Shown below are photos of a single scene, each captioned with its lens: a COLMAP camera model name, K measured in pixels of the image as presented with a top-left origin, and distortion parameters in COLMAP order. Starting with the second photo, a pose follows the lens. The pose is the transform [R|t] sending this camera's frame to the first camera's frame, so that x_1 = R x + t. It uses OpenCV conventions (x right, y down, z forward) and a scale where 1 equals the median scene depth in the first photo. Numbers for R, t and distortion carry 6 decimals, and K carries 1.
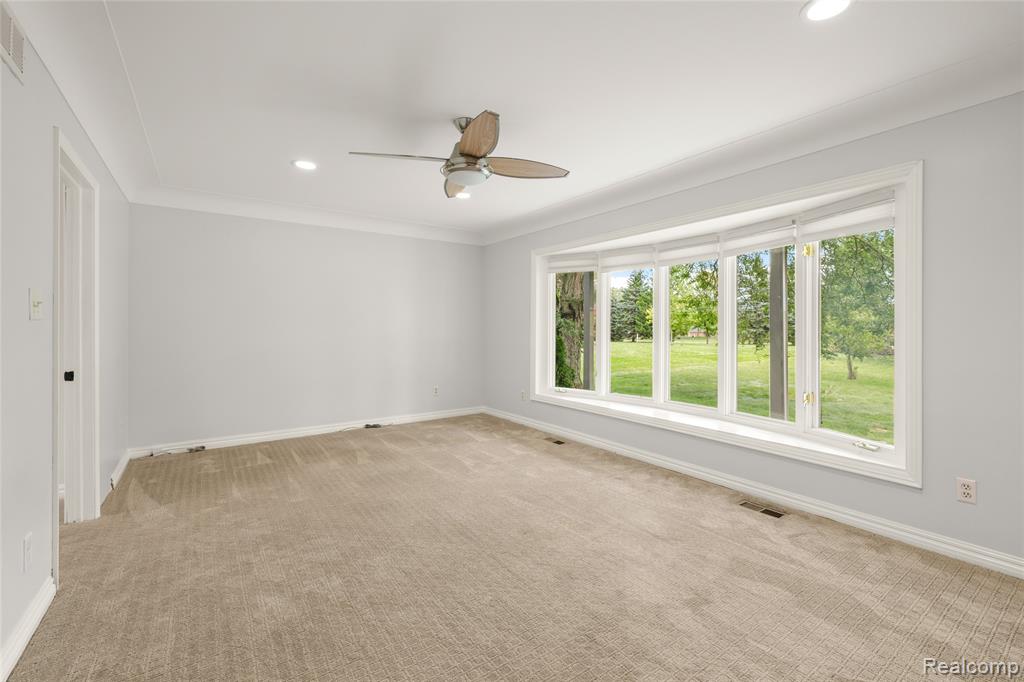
lens RADIAL K [[440.8, 0, 513.7], [0, 440.8, 331.1], [0, 0, 1]] dist [-0.000927, -0.000080]
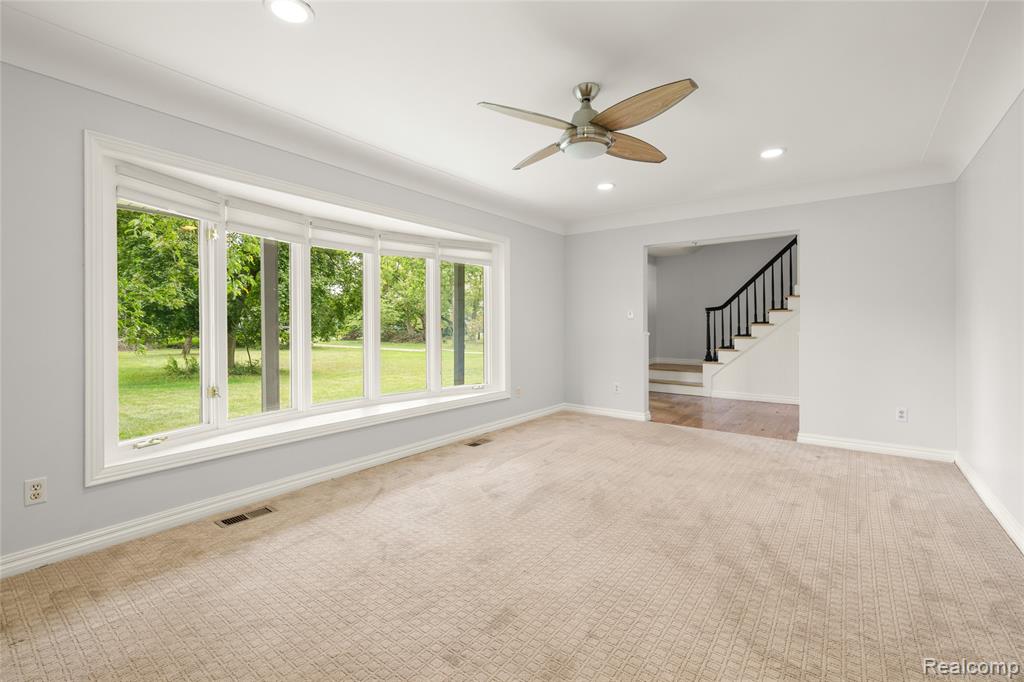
lens RADIAL K [[440.8, 0, 513.7], [0, 440.8, 331.1], [0, 0, 1]] dist [-0.000927, -0.000080]
pose [[-0.310260, -0.018776, 0.950466, -0.637264], [0.004865, 0.999760, 0.021338, 0.000542], [-0.950639, 0.011245, -0.310095, 0.984327]]
